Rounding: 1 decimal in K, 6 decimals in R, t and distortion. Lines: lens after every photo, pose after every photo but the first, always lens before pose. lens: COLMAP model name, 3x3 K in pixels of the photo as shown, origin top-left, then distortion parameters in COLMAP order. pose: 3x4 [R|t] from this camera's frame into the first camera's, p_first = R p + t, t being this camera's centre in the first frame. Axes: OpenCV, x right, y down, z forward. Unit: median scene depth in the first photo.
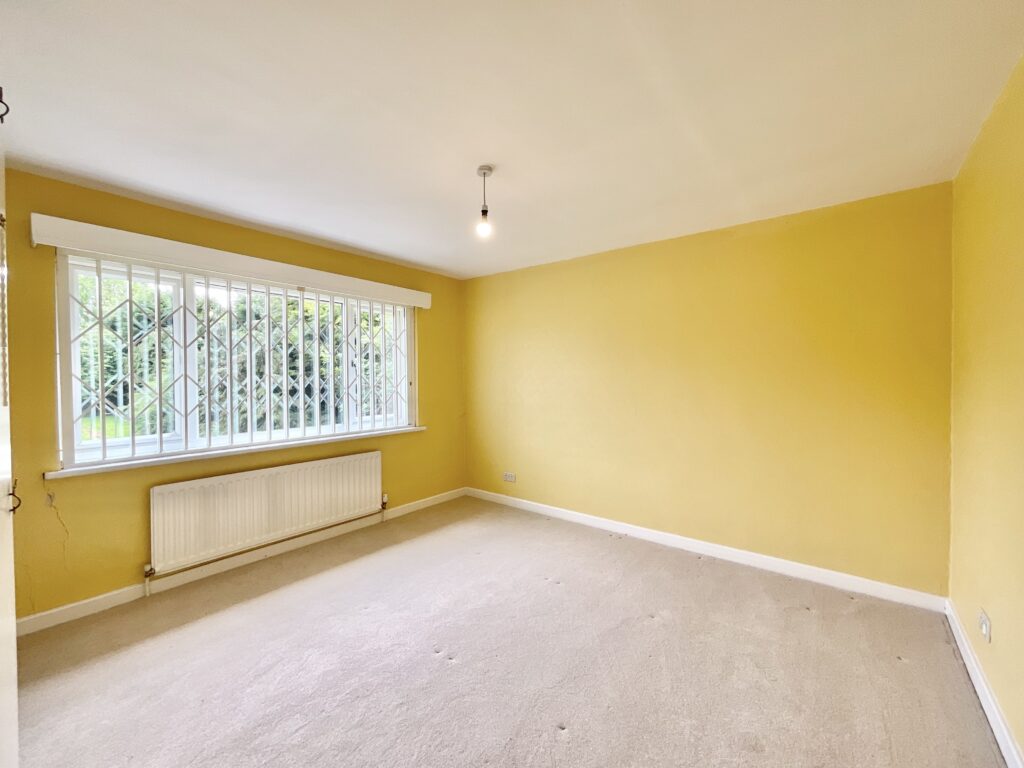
lens RADIAL K [[416.0, 0, 510.7], [0, 416.0, 382.9], [0, 0, 1]] dist [-0.002925, -0.000108]
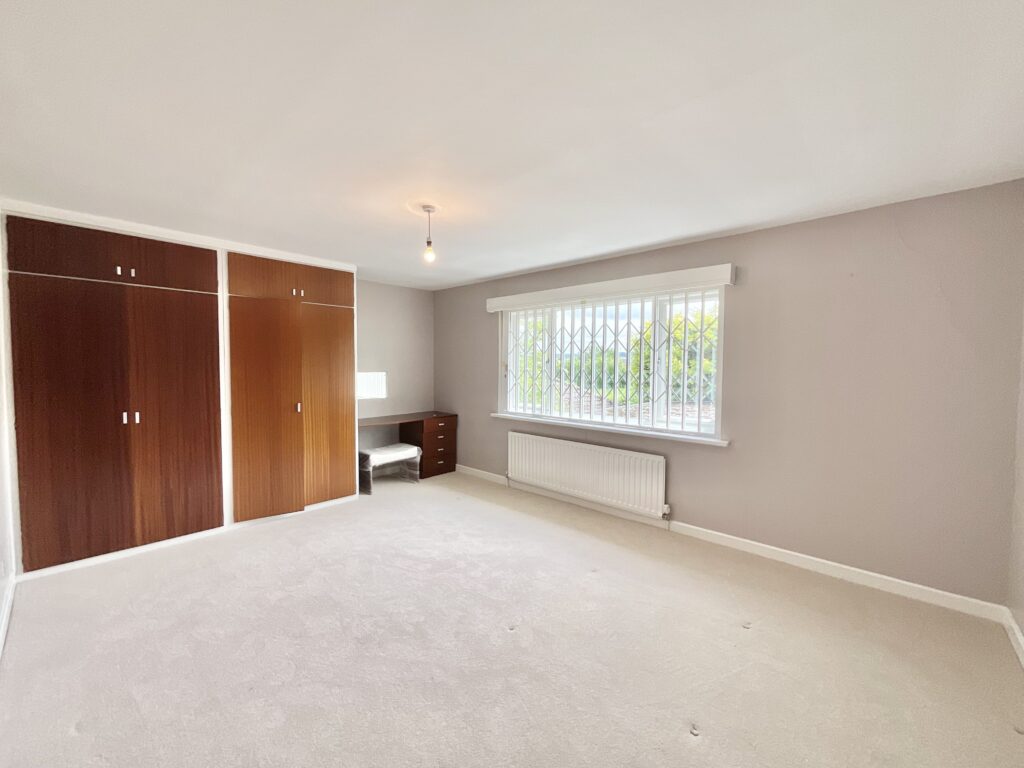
lens RADIAL K [[416.0, 0, 510.7], [0, 416.0, 382.9], [0, 0, 1]] dist [-0.002925, -0.000108]
pose [[-0.067973, 0.037303, -0.996990, 0.798231], [-0.047764, 0.998033, 0.040599, -0.030897], [0.996543, 0.050380, -0.066058, 0.899393]]
